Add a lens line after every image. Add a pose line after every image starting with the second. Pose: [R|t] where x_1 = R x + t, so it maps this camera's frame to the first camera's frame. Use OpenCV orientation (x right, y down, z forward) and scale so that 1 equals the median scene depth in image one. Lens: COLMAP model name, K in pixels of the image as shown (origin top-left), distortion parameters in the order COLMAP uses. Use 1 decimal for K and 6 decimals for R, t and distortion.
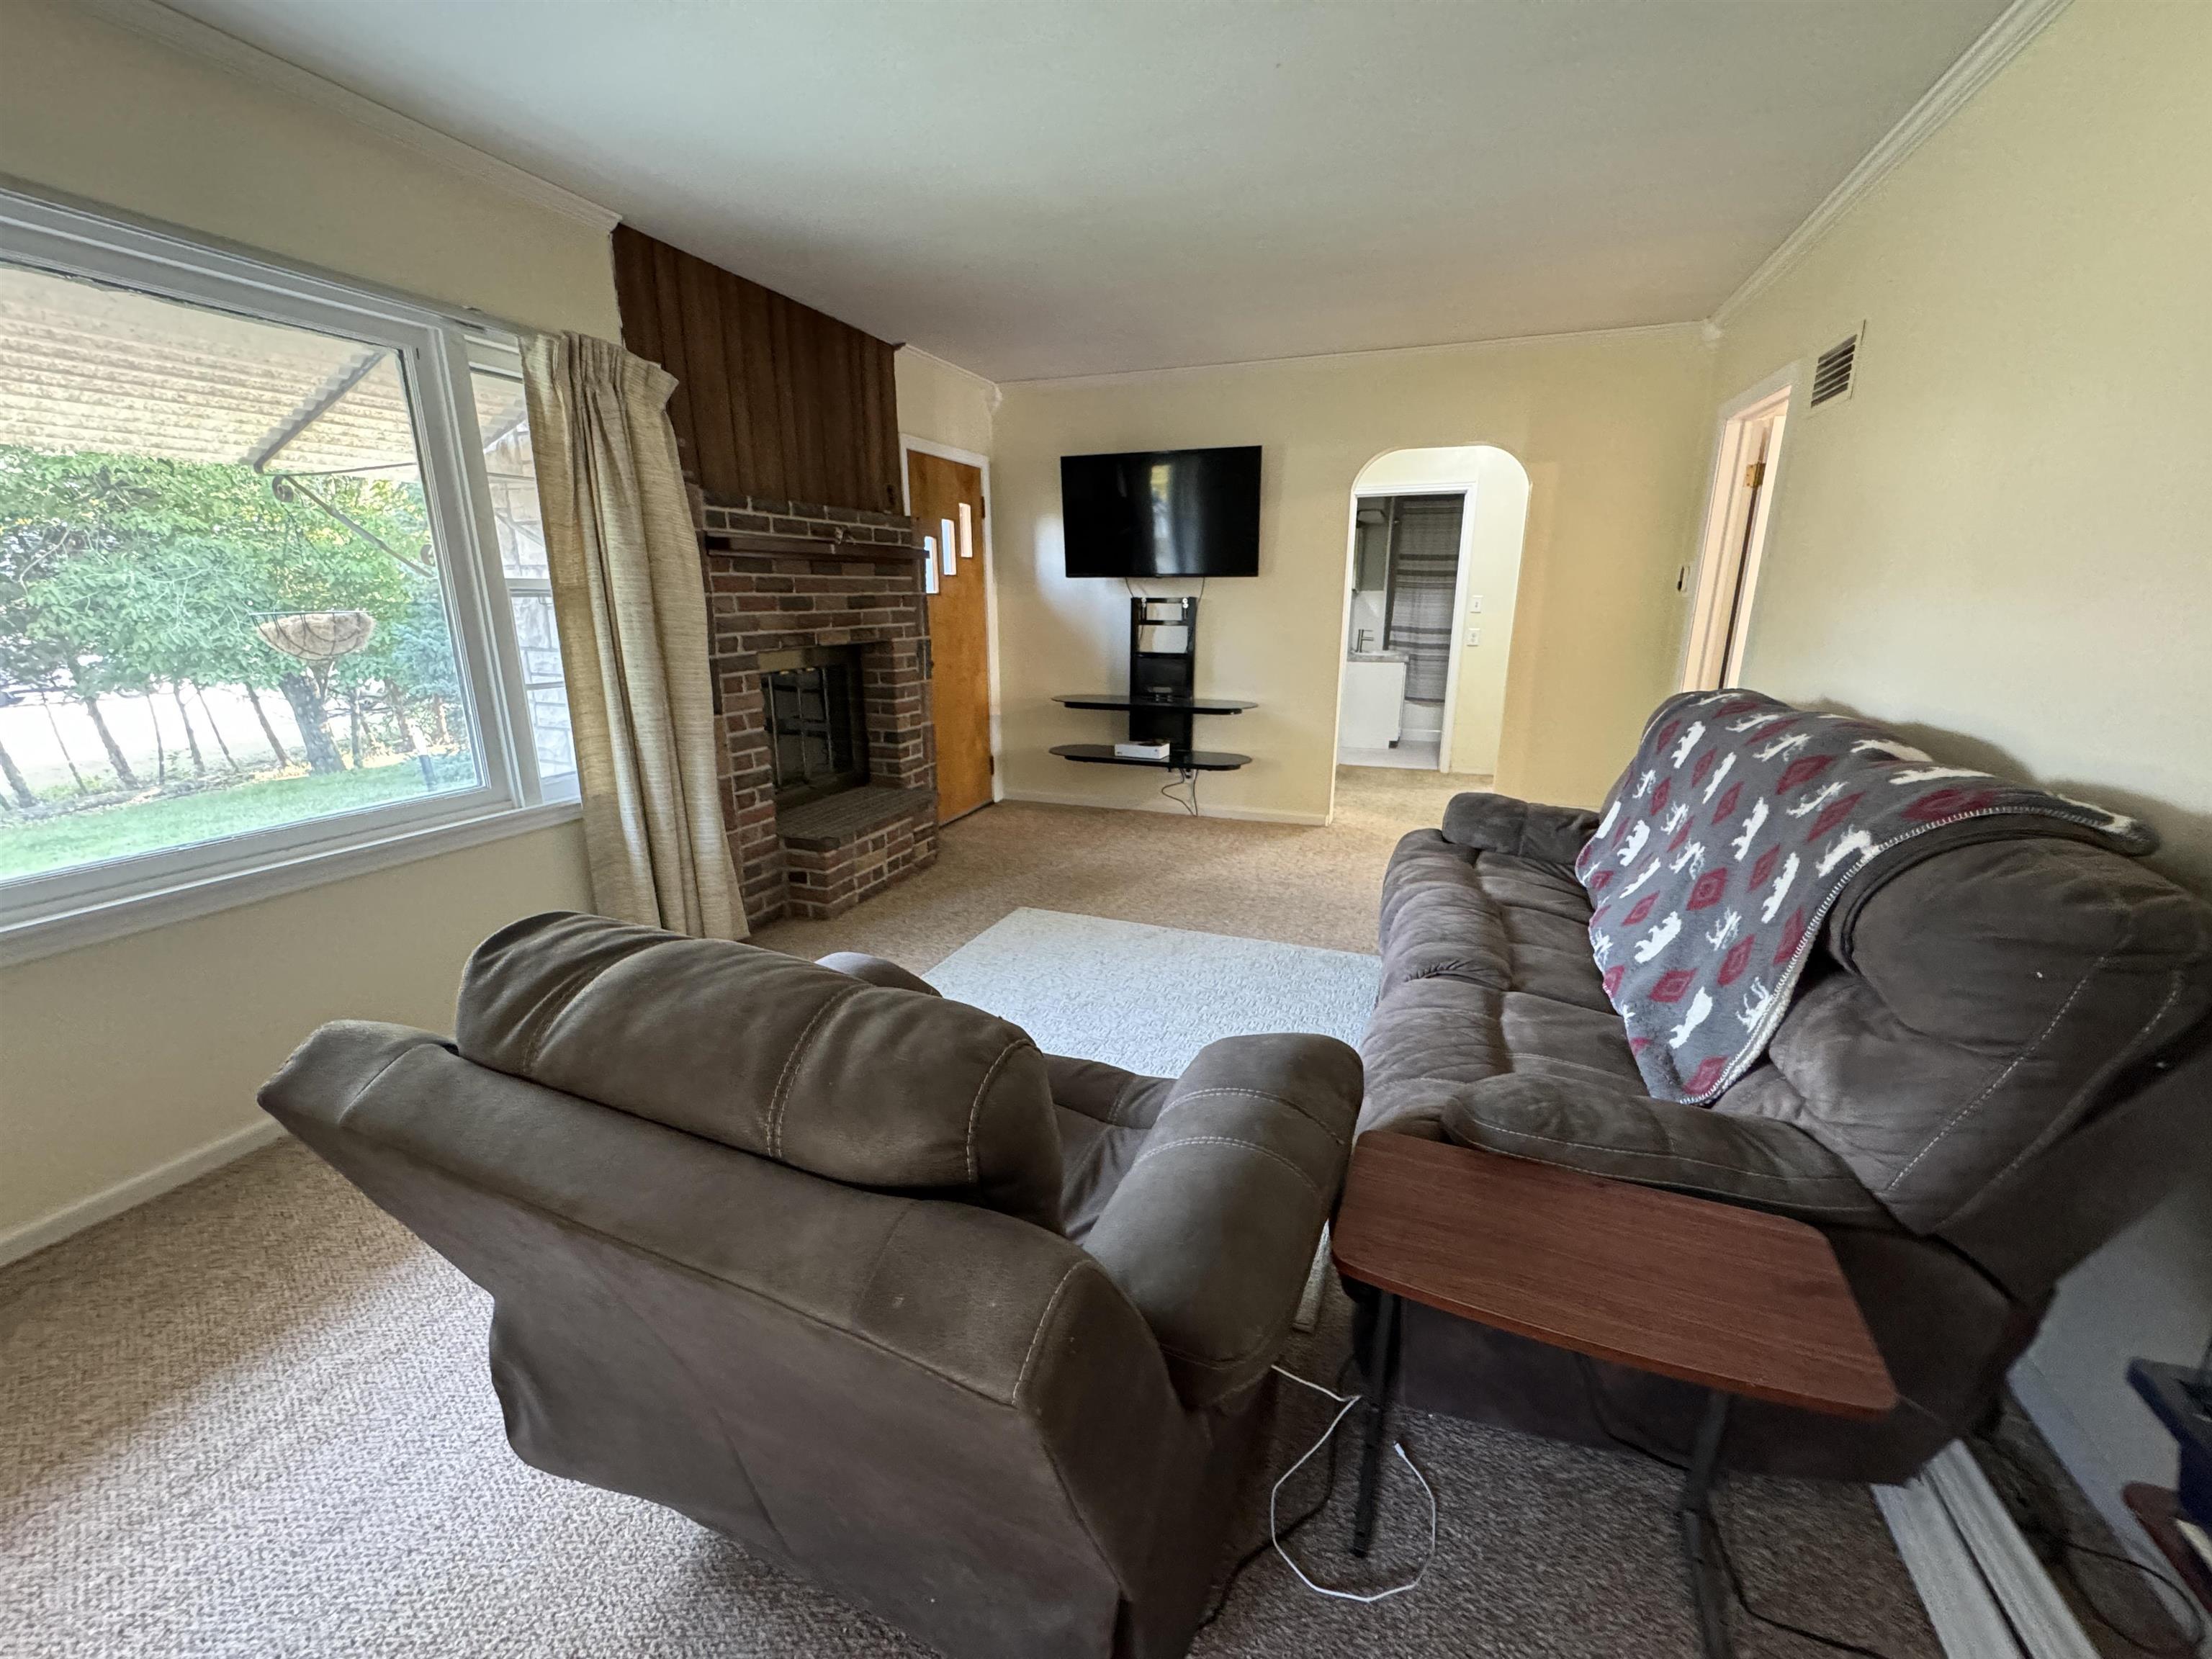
lens RADIAL K [[888.0, 0, 1106.0], [0, 888.0, 829.5], [0, 0, 1]] dist [-0.011603, 0.005616]
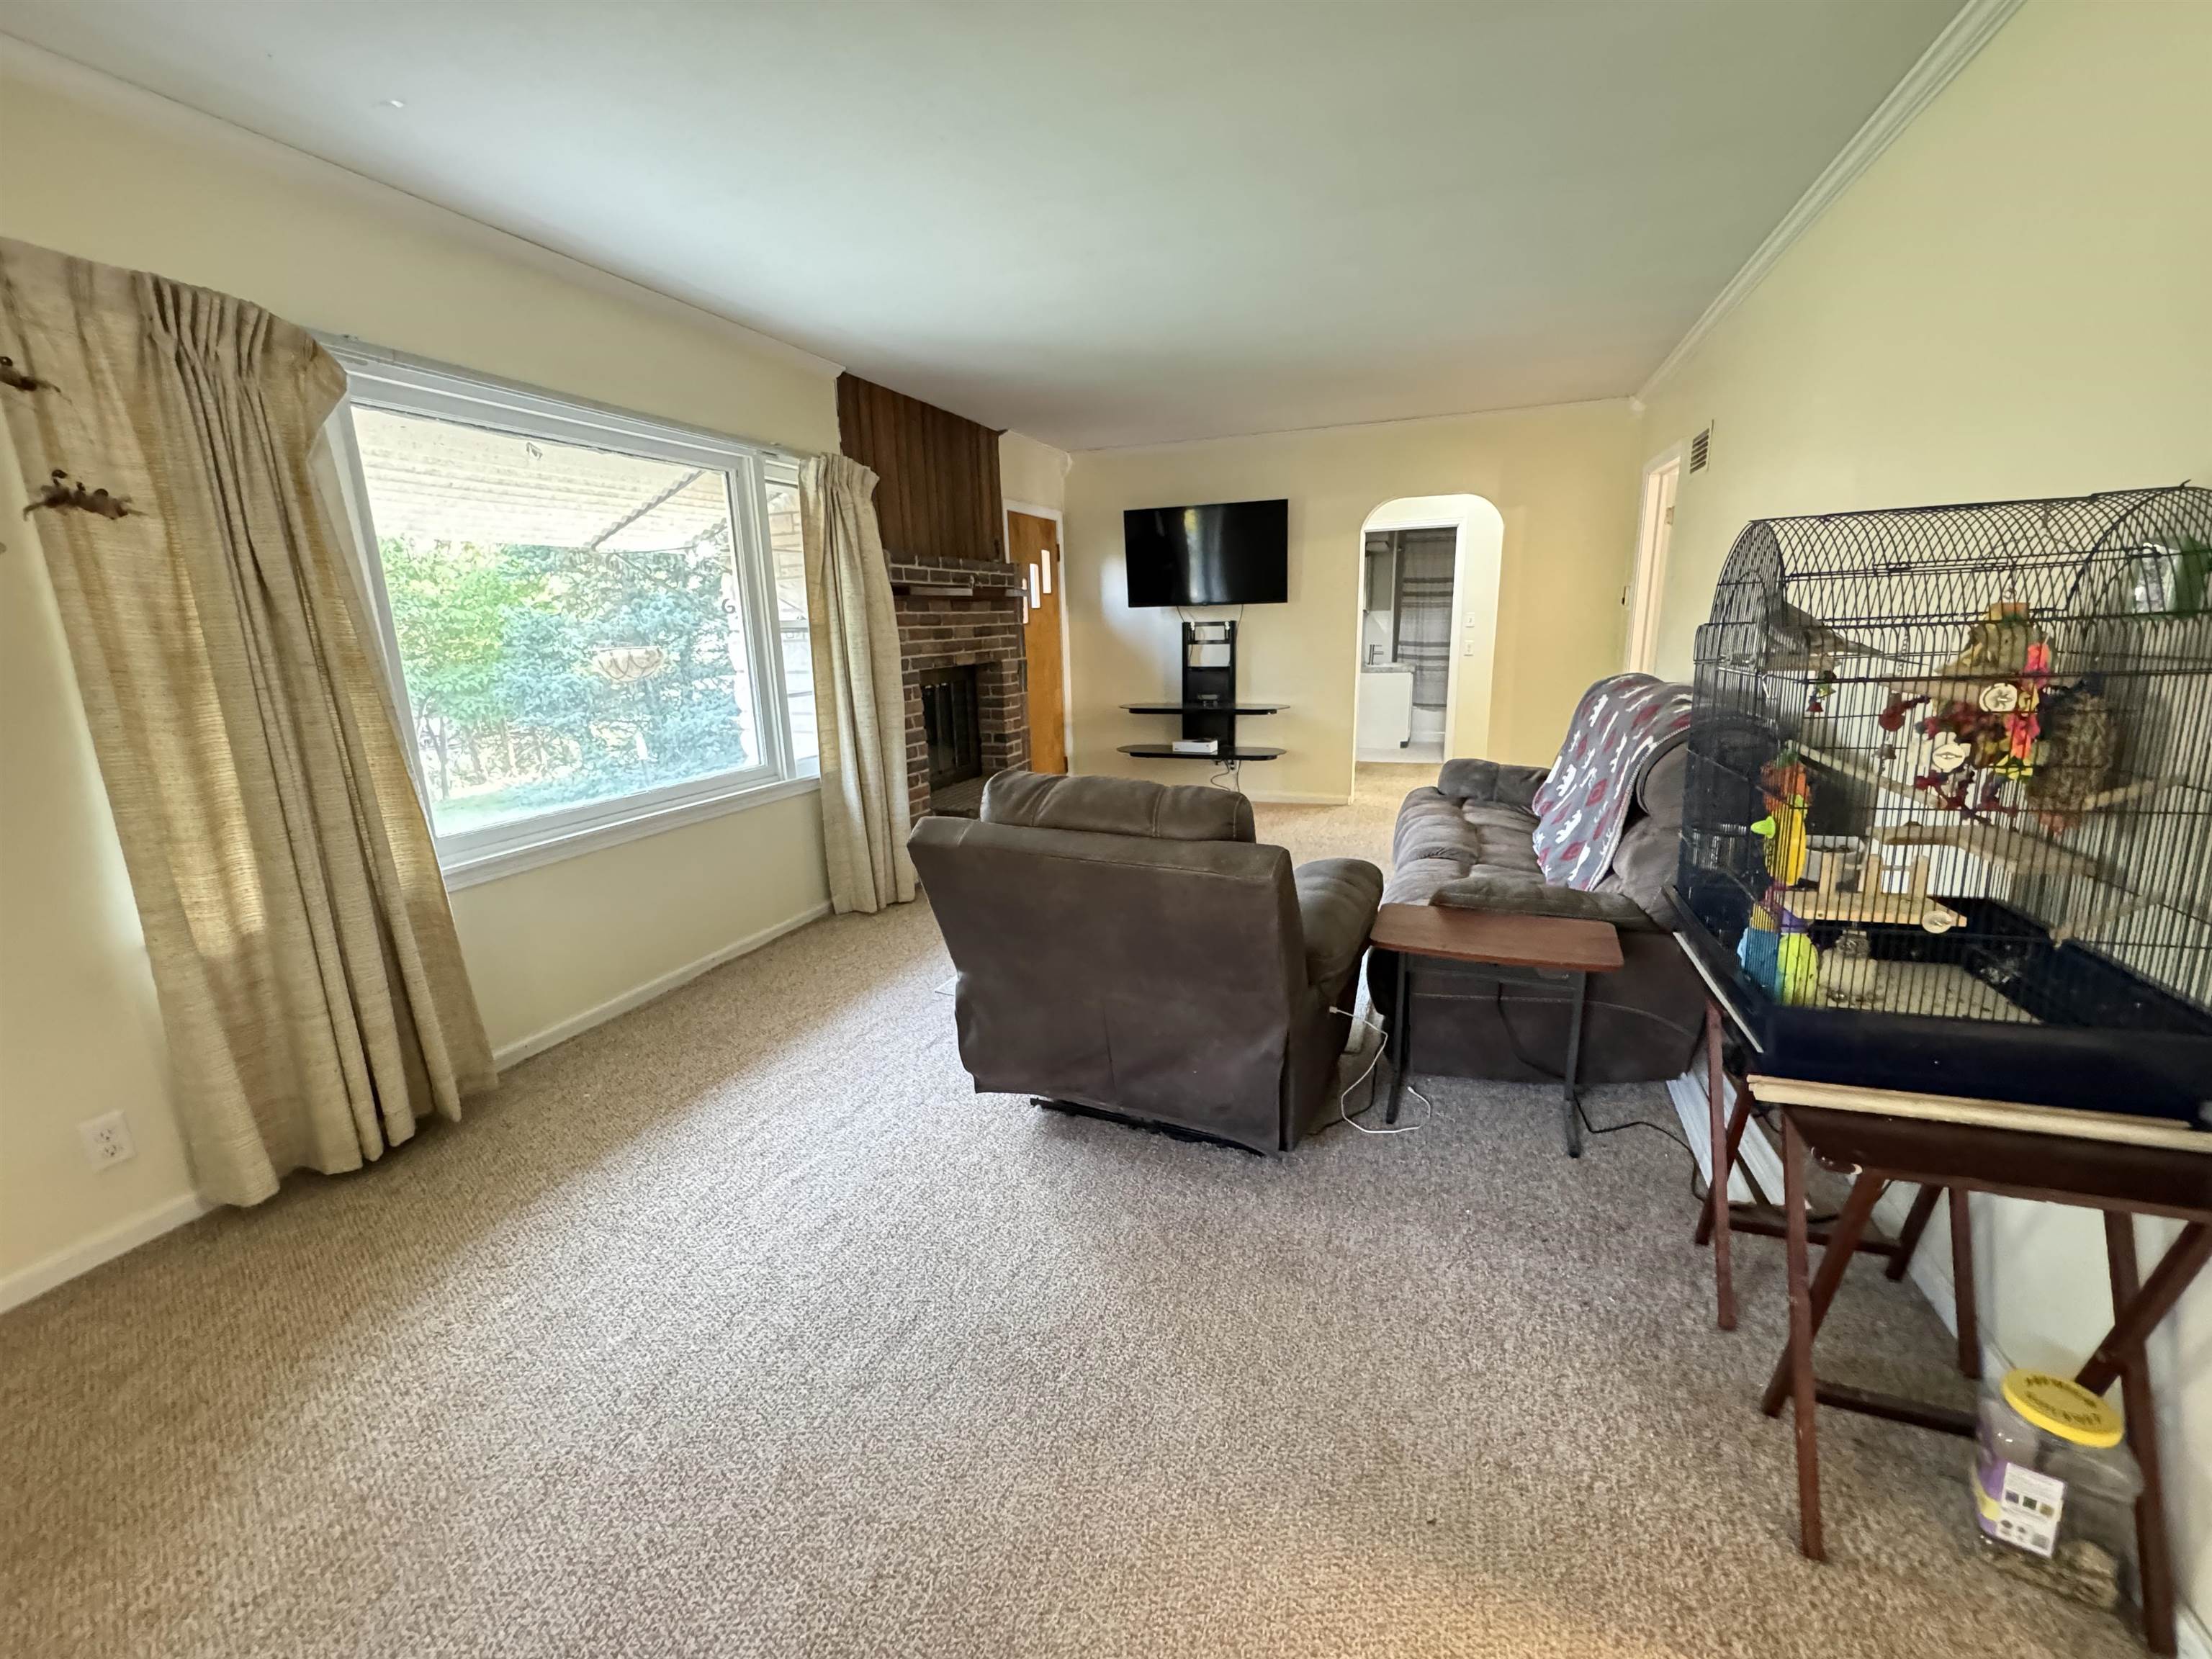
lens RADIAL K [[888.0, 0, 1106.0], [0, 888.0, 829.5], [0, 0, 1]] dist [-0.011603, 0.005616]
pose [[0.999581, -0.023848, -0.016396, -0.079647], [0.023383, 0.999334, -0.027999, 0.069232], [0.017053, 0.027603, 0.999473, -0.268965]]
